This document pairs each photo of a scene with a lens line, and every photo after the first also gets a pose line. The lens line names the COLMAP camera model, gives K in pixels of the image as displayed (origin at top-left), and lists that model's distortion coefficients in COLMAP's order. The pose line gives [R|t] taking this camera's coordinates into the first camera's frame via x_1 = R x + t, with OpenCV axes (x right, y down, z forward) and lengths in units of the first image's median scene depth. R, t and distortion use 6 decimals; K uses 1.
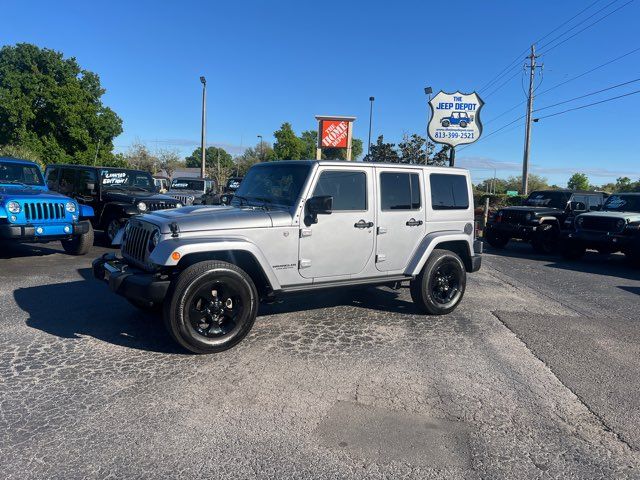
lens RADIAL K [[477.8, 0, 323.9], [0, 477.8, 243.2], [0, 0, 1]] dist [0.041943, -0.049844]
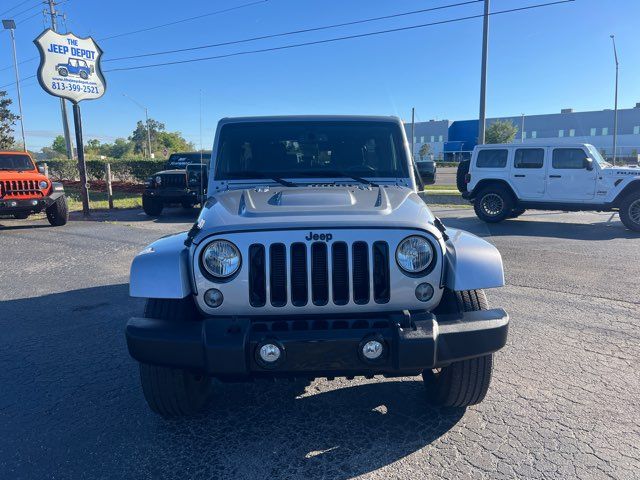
lens RADIAL K [[477.8, 0, 320.2], [0, 477.8, 246.1], [0, 0, 1]] dist [0.041943, -0.049844]
pose [[0.544761, -0.191727, 0.816380, -0.224815], [0.124777, 0.981209, 0.147175, -0.028939], [-0.829256, 0.021690, 0.558448, 0.202267]]
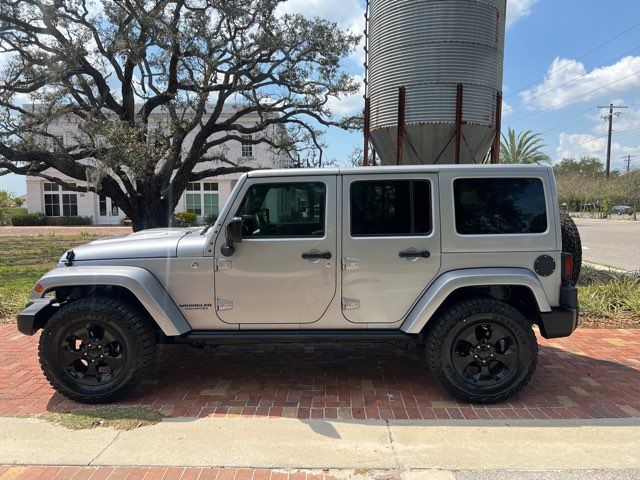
lens RADIAL K [[477.8, 0, 326.6], [0, 477.8, 245.2], [0, 0, 1]] dist [0.041943, -0.049844]
pose [[0.829323, 0.026914, -0.558122, 0.151496], [-0.034948, 0.999382, -0.003737, -0.015960], [0.557676, 0.022604, 0.829751, 0.131002]]
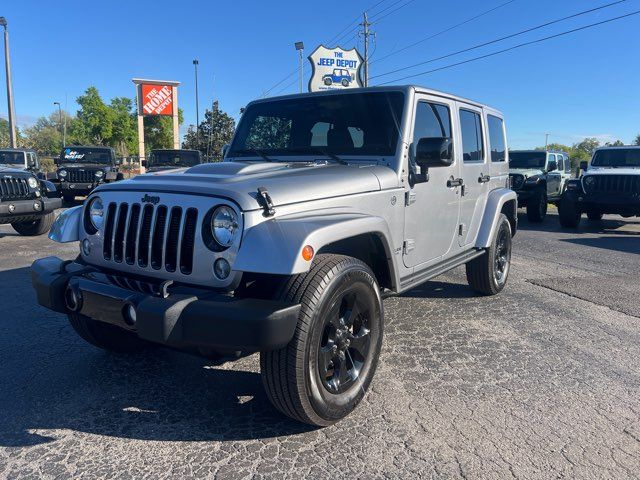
lens RADIAL K [[477.8, 0, 315.7], [0, 477.8, 243.0], [0, 0, 1]] dist [0.041943, -0.049844]
pose [[0.935557, -0.088549, 0.341894, -0.112517], [0.069221, 0.995257, 0.068352, -0.004113], [-0.346325, -0.040281, 0.937249, 0.128043]]
